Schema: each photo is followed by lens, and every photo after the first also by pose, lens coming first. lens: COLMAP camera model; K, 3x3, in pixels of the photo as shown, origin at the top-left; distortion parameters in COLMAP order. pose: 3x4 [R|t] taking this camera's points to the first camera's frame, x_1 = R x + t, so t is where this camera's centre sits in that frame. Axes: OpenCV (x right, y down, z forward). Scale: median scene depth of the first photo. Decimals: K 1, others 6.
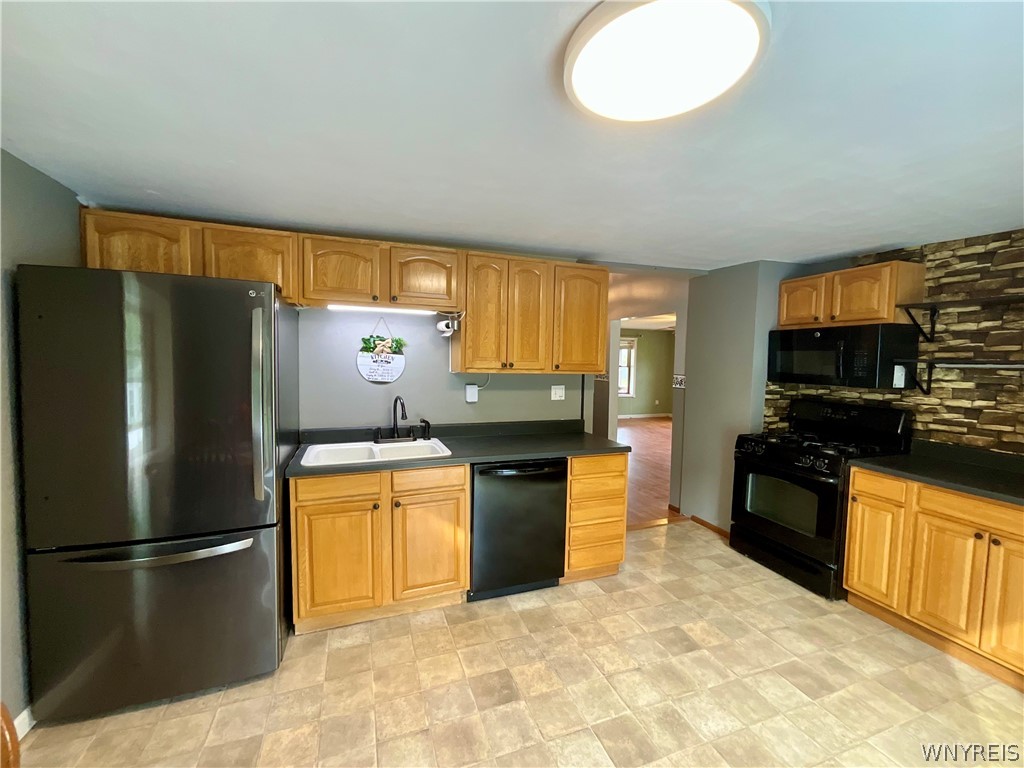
lens RADIAL K [[422.6, 0, 512.0], [0, 422.6, 384.0], [0, 0, 1]] dist [0.001172, 0.000295]
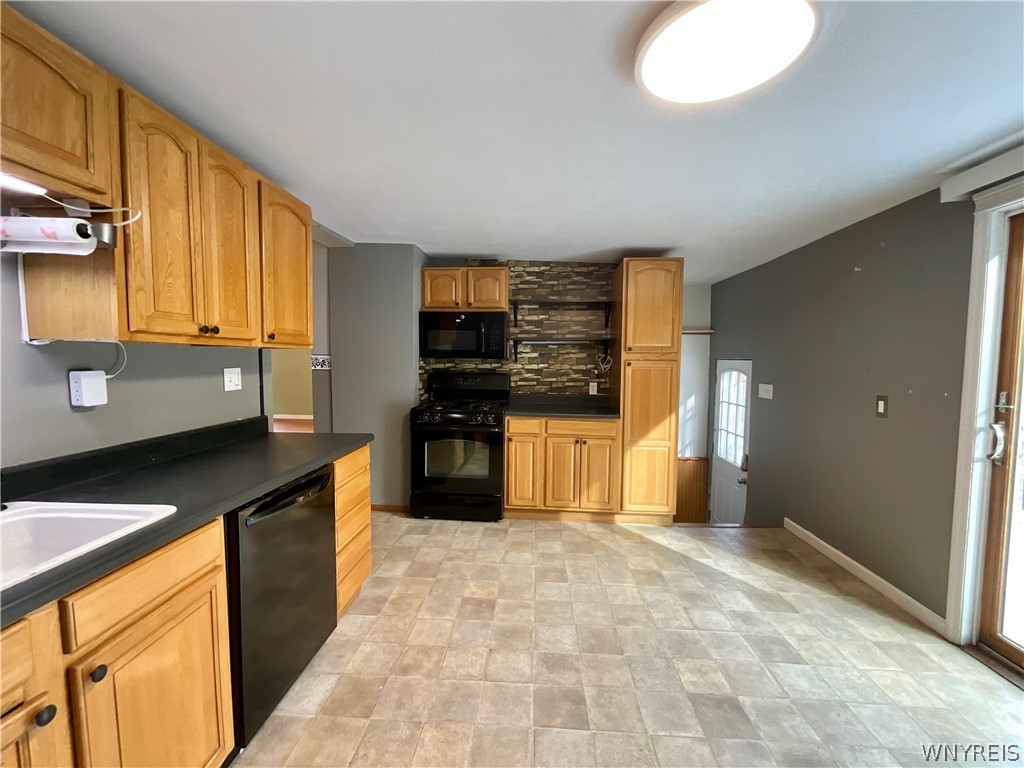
lens RADIAL K [[422.6, 0, 512.0], [0, 422.6, 384.0], [0, 0, 1]] dist [0.001172, 0.000295]
pose [[0.396762, -0.071234, 0.915153, -0.397111], [0.054924, 0.997040, 0.053796, 0.020774], [-0.916277, 0.028919, 0.399500, 0.434003]]
